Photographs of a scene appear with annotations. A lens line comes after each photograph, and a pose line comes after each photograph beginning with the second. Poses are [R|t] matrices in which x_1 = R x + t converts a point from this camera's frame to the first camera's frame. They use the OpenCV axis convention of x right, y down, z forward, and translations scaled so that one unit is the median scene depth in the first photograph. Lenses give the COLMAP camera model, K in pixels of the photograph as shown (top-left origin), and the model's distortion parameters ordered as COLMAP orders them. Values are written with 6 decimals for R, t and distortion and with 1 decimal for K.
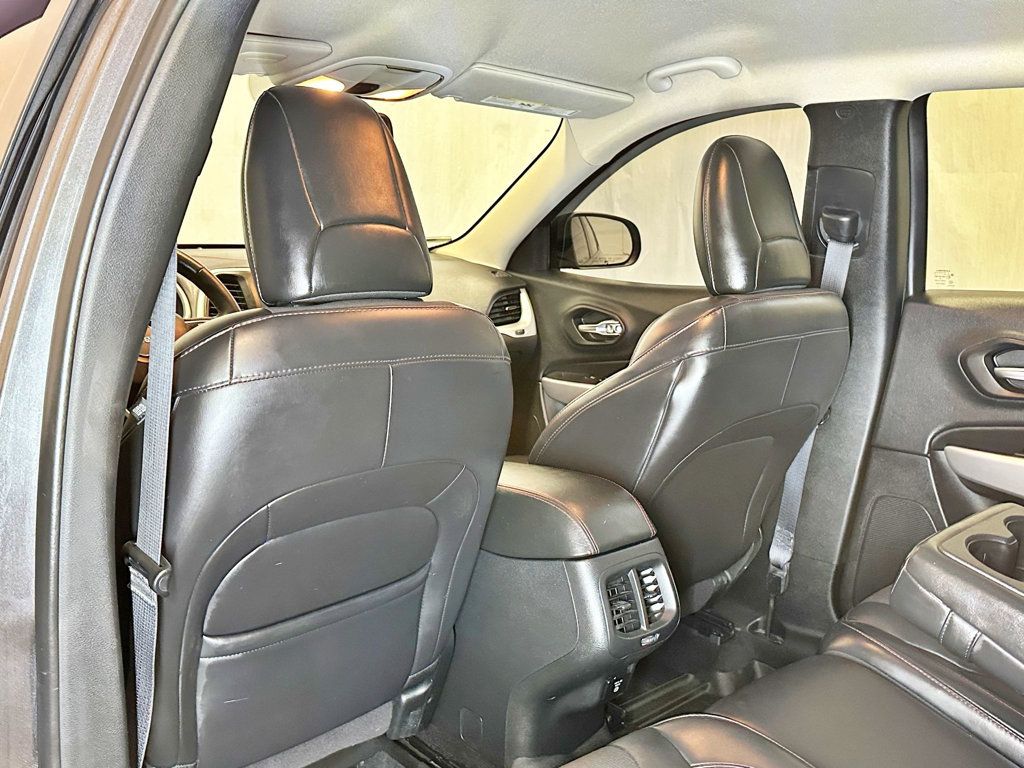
lens RADIAL K [[964.8, 0, 512.0], [0, 964.8, 384.0], [0, 0, 1]] dist [0.153668, -0.295088]
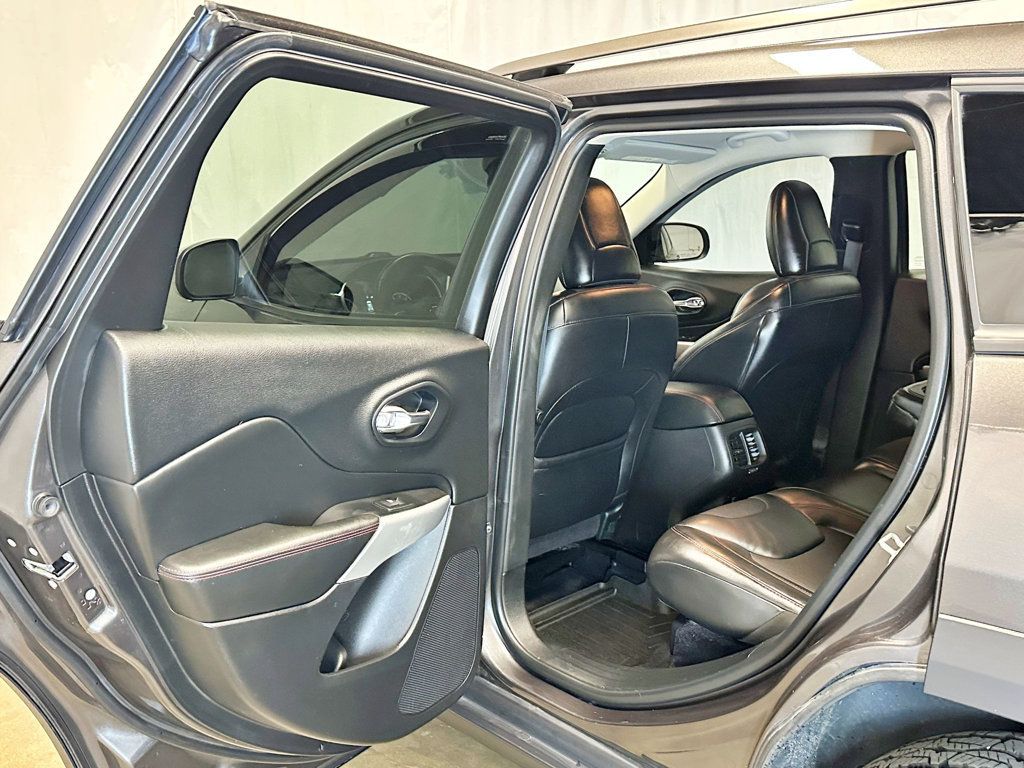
lens RADIAL K [[964.8, 0, 512.0], [0, 964.8, 384.0], [0, 0, 1]] dist [0.153668, -0.295088]
pose [[0.999553, -0.028148, -0.010075, -0.251691], [0.028225, 0.999573, 0.007544, 0.070582], [0.009859, -0.007825, 0.999921, -0.713646]]
